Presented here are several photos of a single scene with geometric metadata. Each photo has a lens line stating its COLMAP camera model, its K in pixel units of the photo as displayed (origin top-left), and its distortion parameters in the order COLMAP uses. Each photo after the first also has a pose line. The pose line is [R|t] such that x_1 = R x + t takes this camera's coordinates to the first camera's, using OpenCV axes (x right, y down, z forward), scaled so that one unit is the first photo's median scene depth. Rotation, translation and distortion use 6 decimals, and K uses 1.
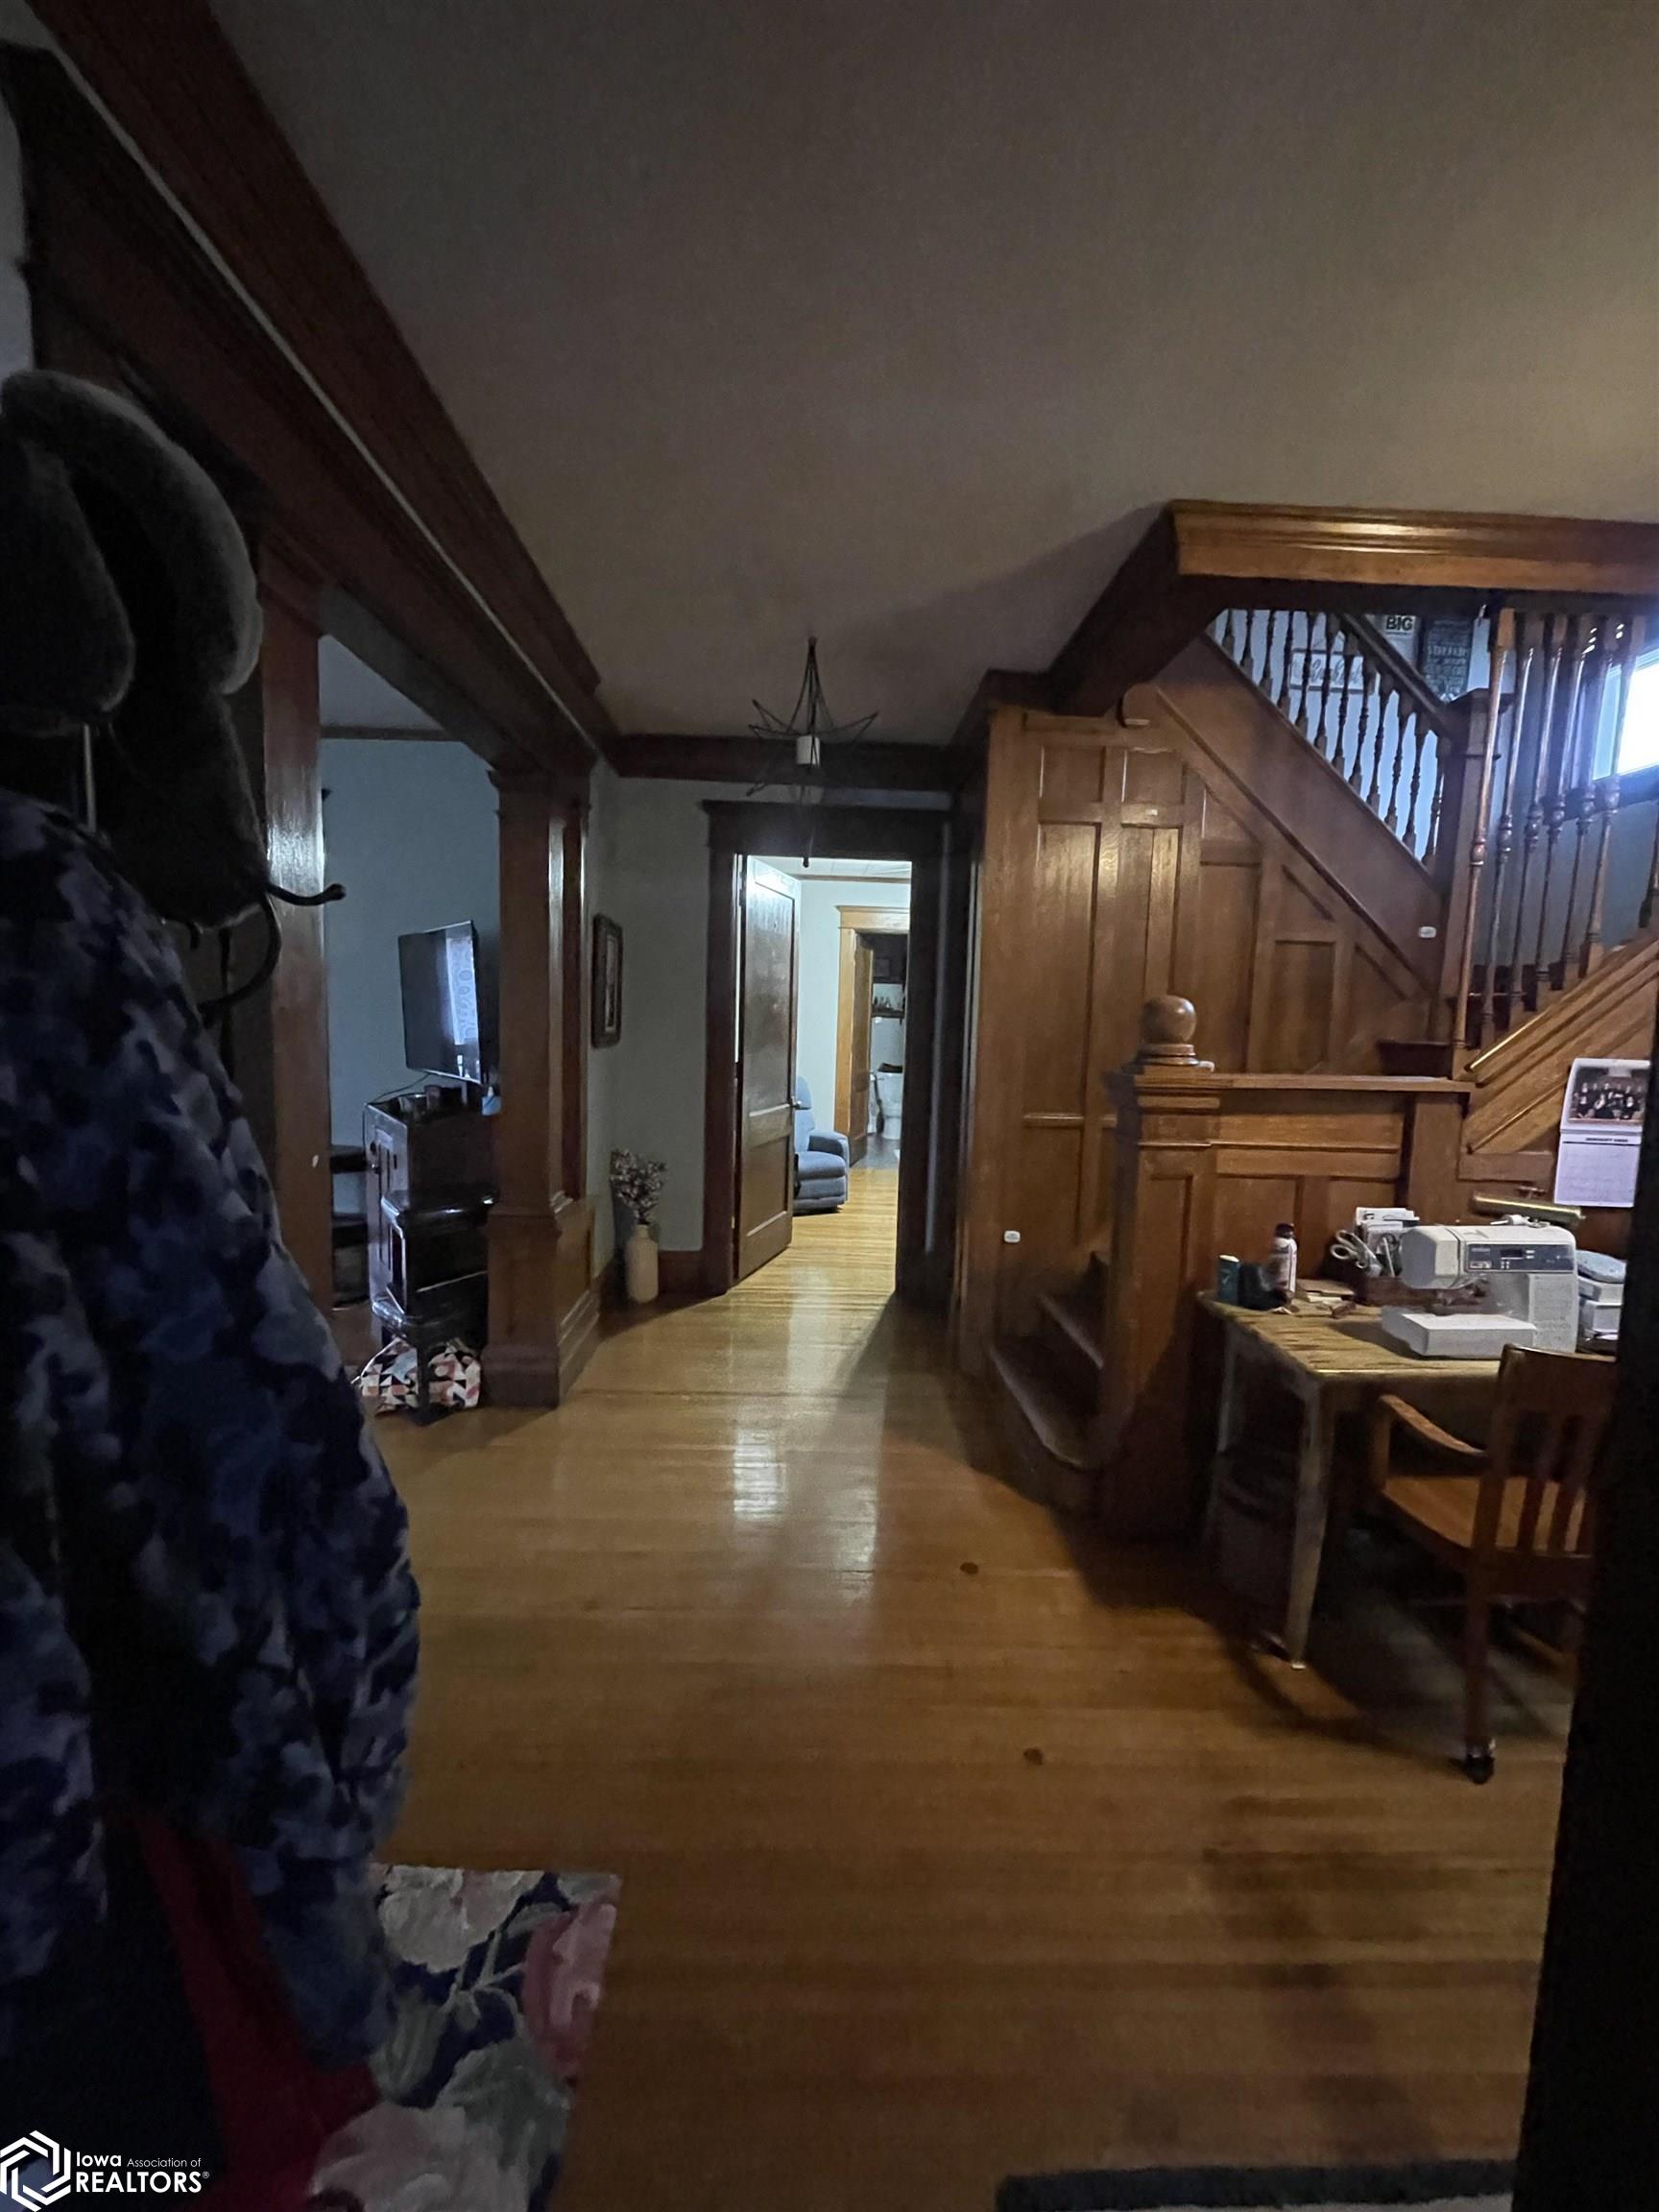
lens RADIAL K [[889.4, 0, 831.9], [0, 889.4, 1110.9], [0, 0, 1]] dist [-0.004785, -0.000575]
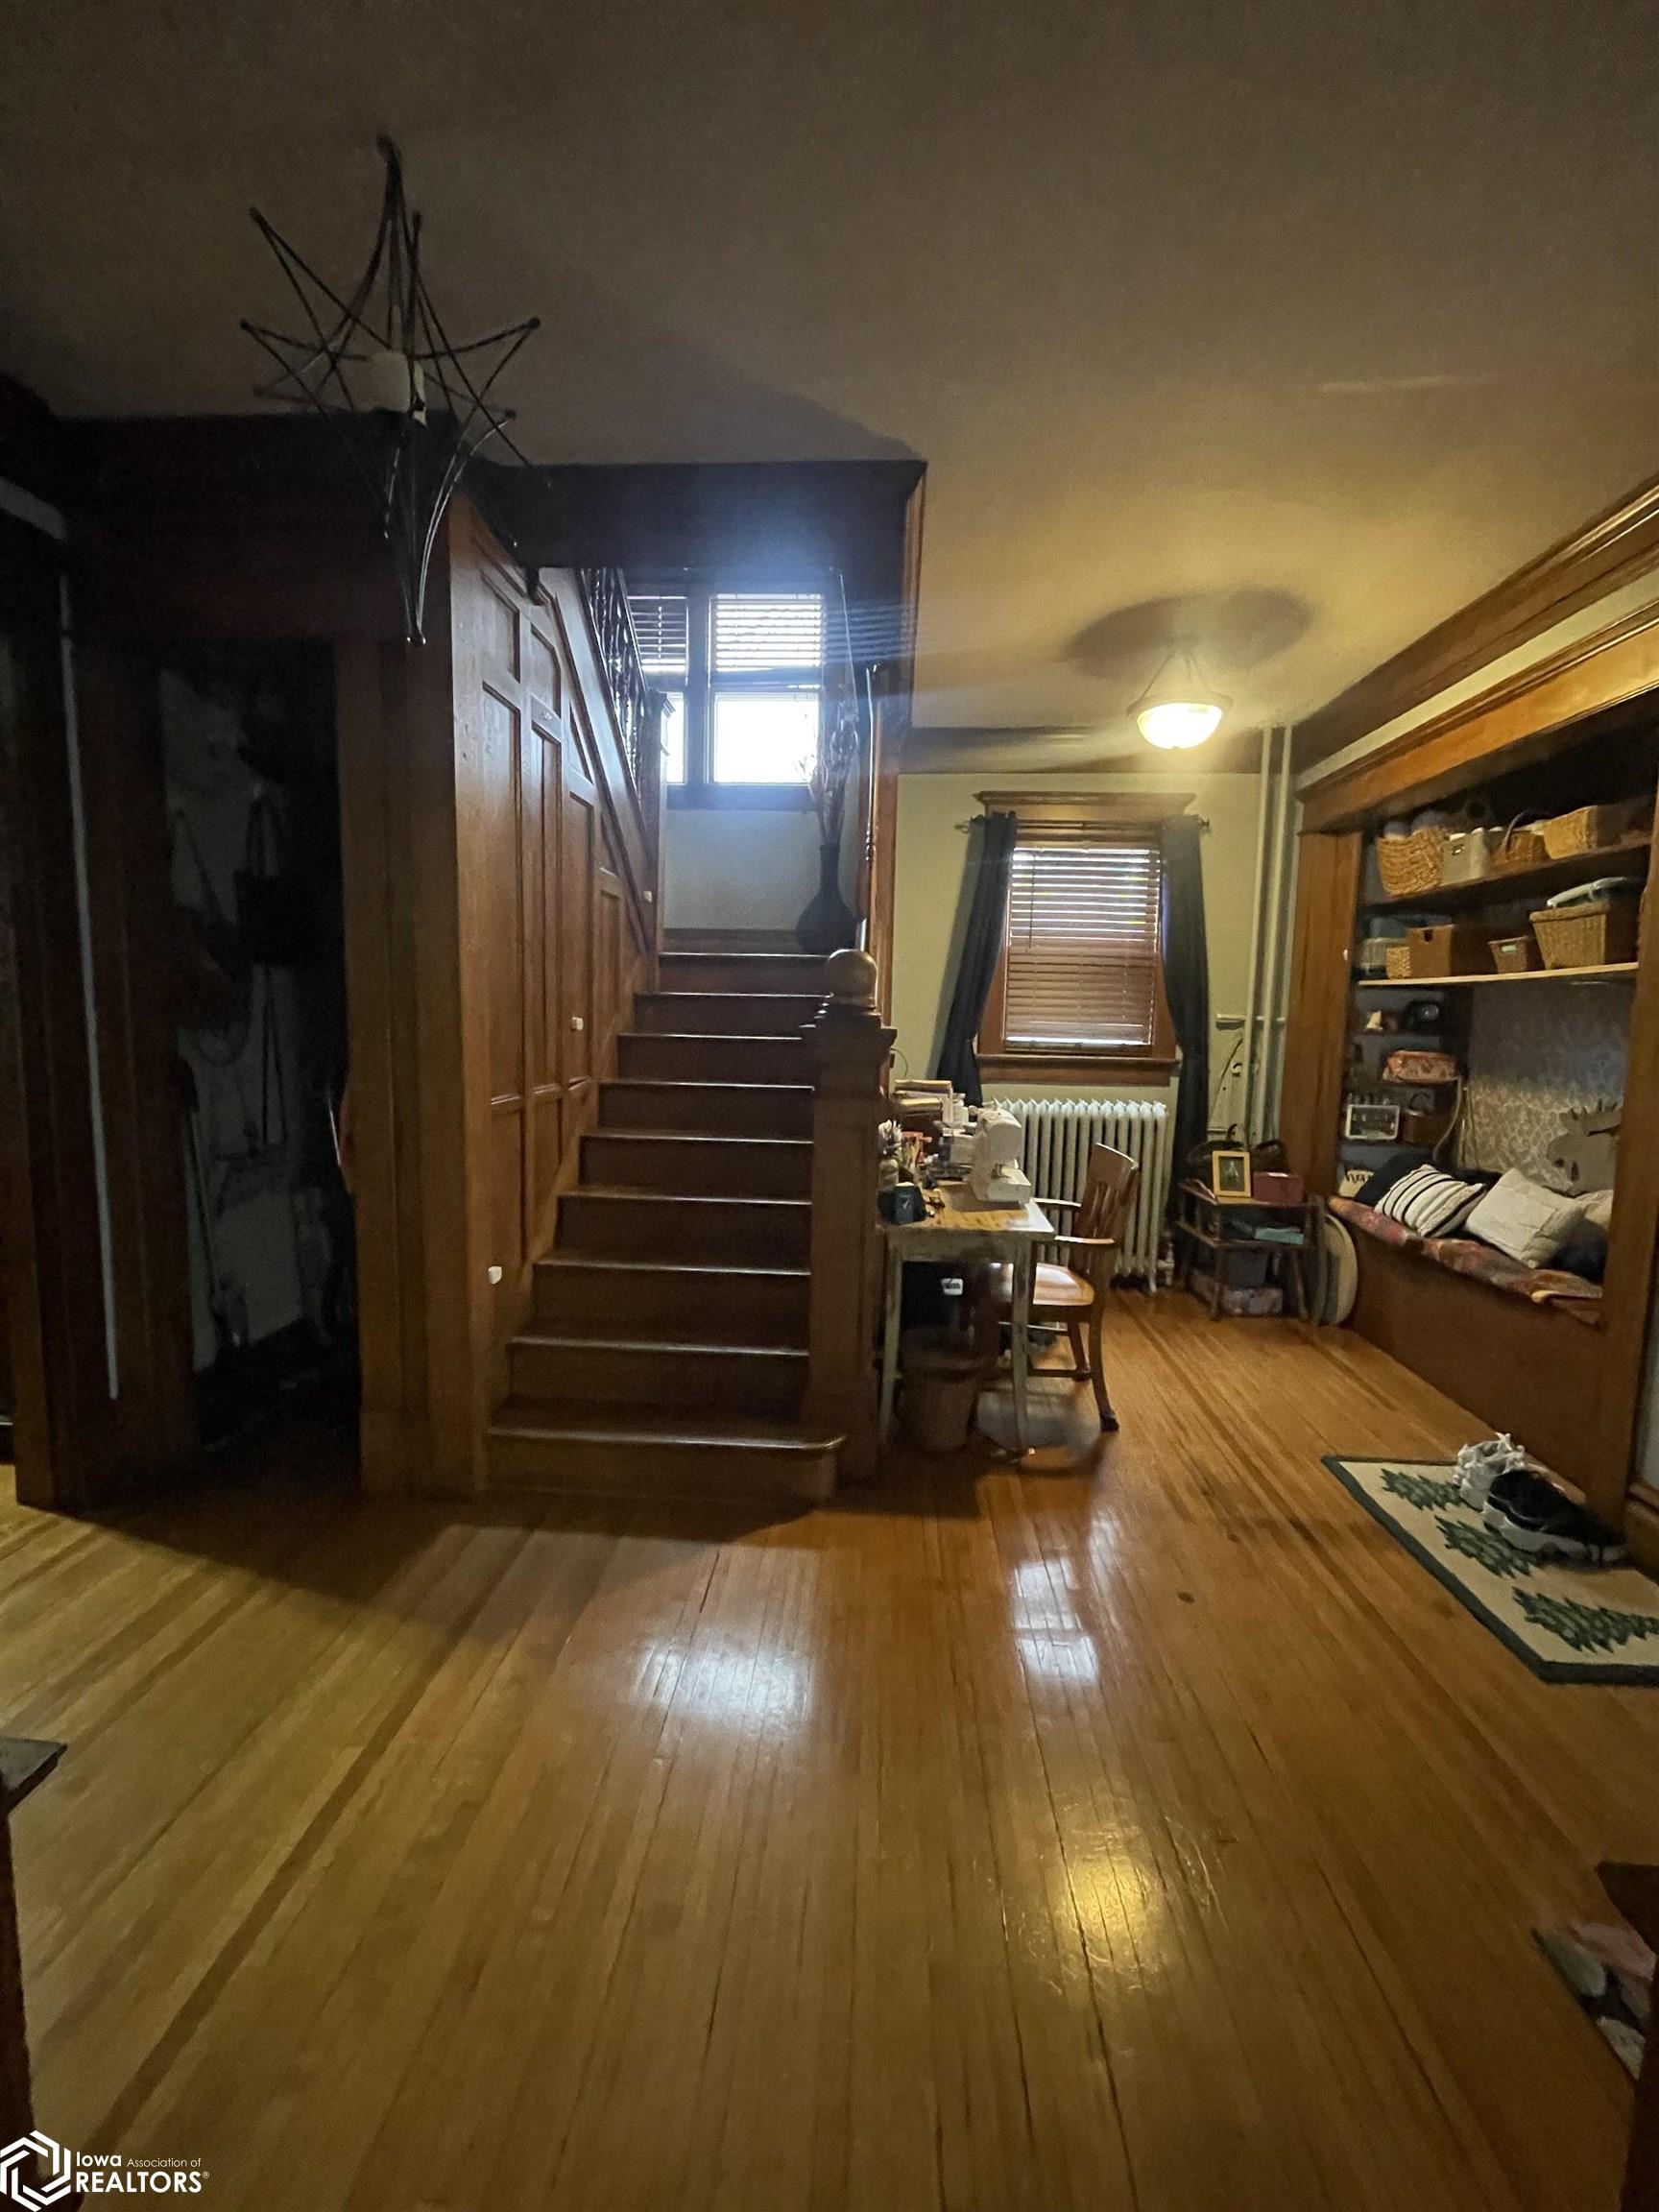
lens RADIAL K [[889.4, 0, 831.9], [0, 889.4, 1104.3], [0, 0, 1]] dist [-0.004785, -0.000575]
pose [[0.107273, -0.141969, 0.984041, -0.767632], [0.091123, 0.986991, 0.132461, -0.111043], [-0.990045, 0.075459, 0.118814, 1.081195]]
